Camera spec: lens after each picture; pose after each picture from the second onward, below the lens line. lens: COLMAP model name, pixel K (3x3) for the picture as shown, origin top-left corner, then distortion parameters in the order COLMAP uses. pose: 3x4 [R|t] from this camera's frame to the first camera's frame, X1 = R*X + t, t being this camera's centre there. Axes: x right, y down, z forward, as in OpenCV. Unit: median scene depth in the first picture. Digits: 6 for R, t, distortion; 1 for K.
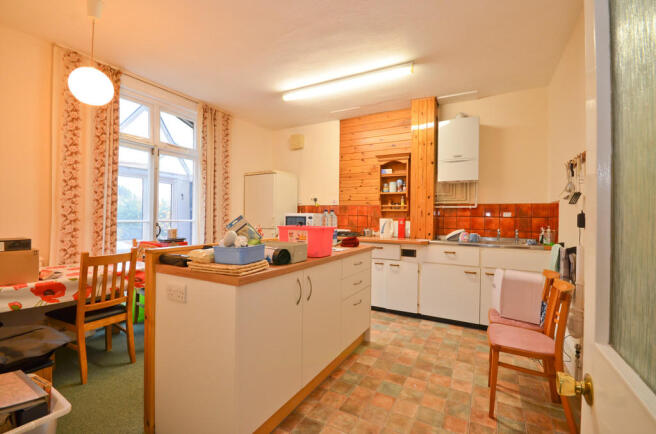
lens RADIAL K [[282.3, 0, 331.3], [0, 282.3, 216.6], [0, 0, 1]] dist [0.002655, -0.001580]
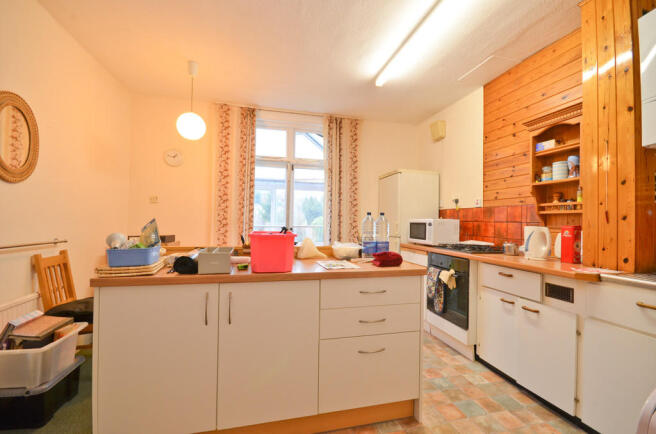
lens RADIAL K [[282.3, 0, 329.2], [0, 282.3, 216.8], [0, 0, 1]] dist [0.002655, -0.001580]
pose [[0.695280, -0.013217, -0.718618, 0.301958], [-0.006602, 0.999671, -0.024773, 0.004243], [0.718709, 0.021968, 0.694964, 0.277199]]
